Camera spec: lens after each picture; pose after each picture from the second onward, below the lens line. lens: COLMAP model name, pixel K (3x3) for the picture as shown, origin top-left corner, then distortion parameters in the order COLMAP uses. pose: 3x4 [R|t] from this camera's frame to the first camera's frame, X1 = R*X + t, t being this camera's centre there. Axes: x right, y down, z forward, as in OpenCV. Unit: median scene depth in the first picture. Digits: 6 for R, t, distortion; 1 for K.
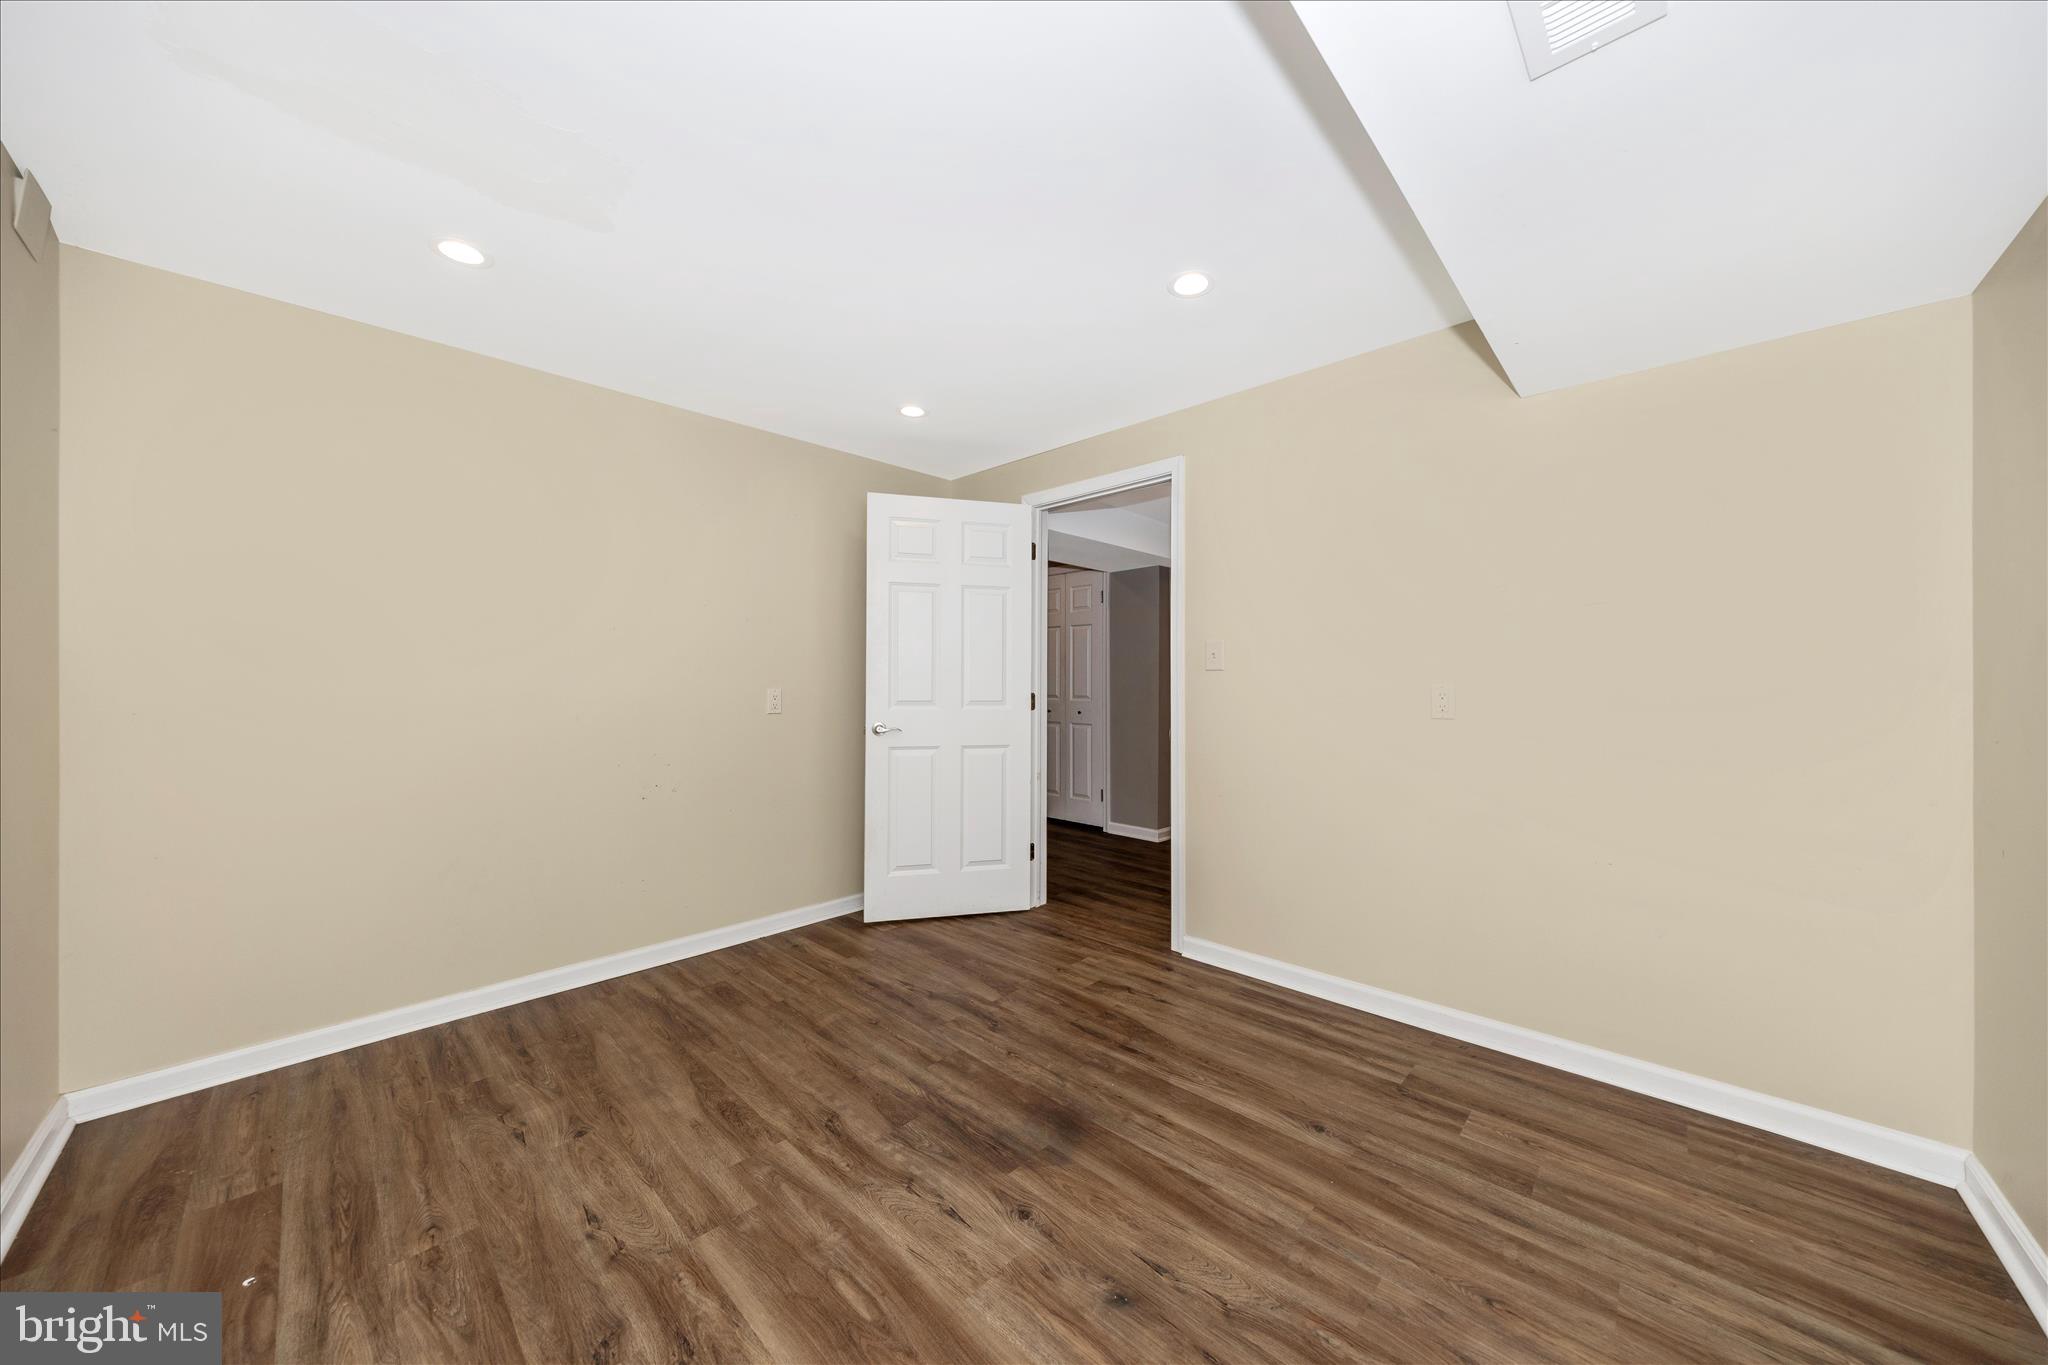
lens RADIAL K [[695.6, 0, 1016.3], [0, 695.6, 686.0], [0, 0, 1]] dist [-0.000448, -0.000457]
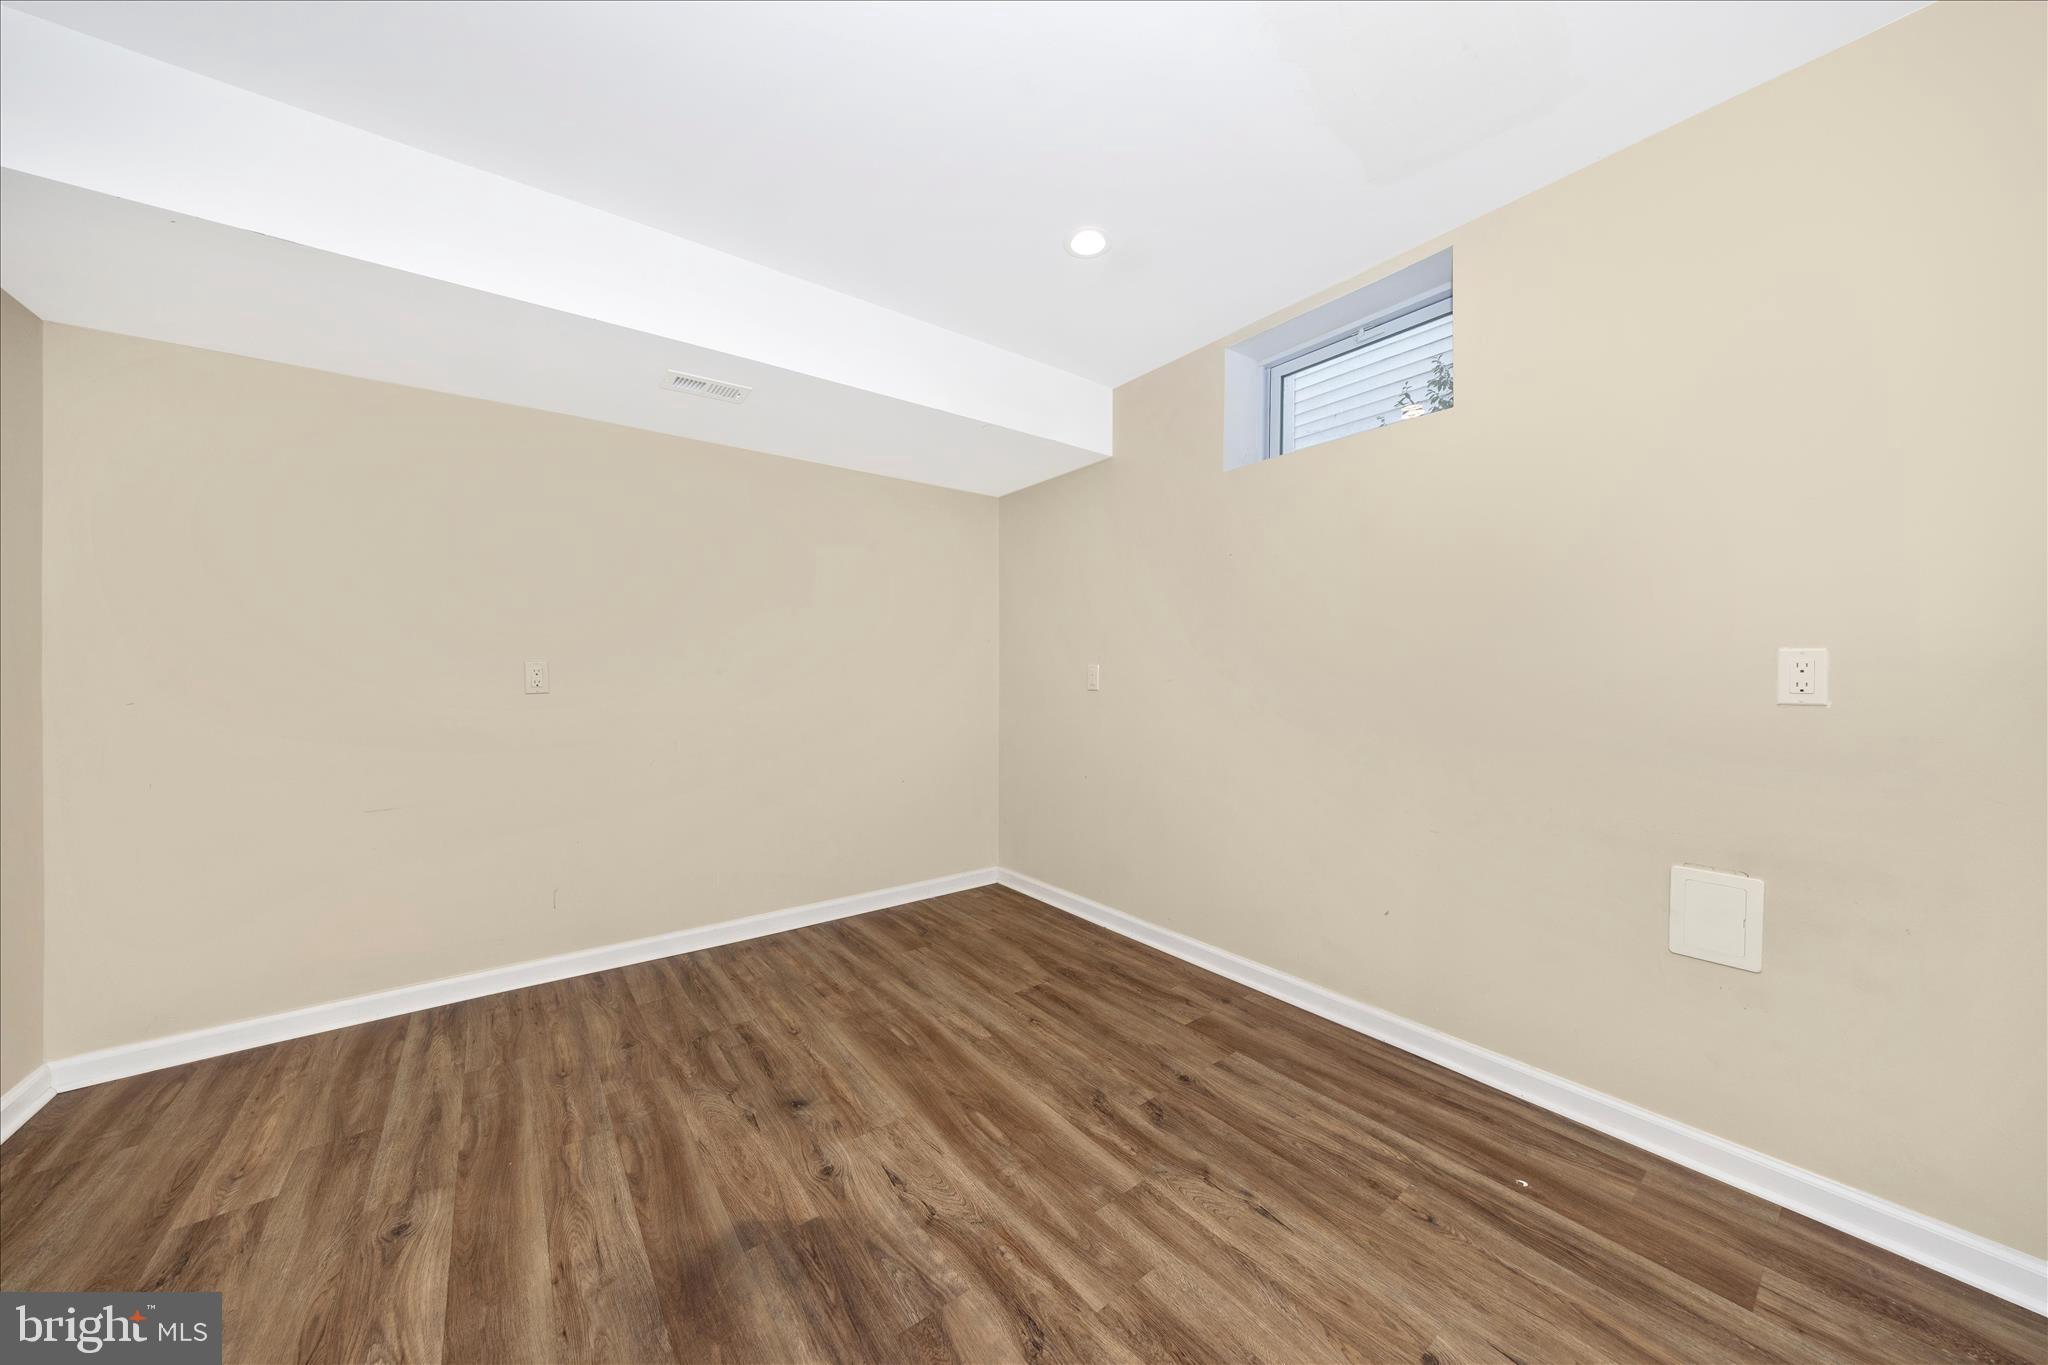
lens RADIAL K [[695.6, 0, 1016.3], [0, 695.6, 686.0], [0, 0, 1]] dist [-0.000448, -0.000457]
pose [[-0.987781, 0.002255, 0.155832, -0.416981], [0.004996, 0.999840, 0.017199, 0.034018], [-0.155768, 0.017767, -0.987634, 1.927004]]
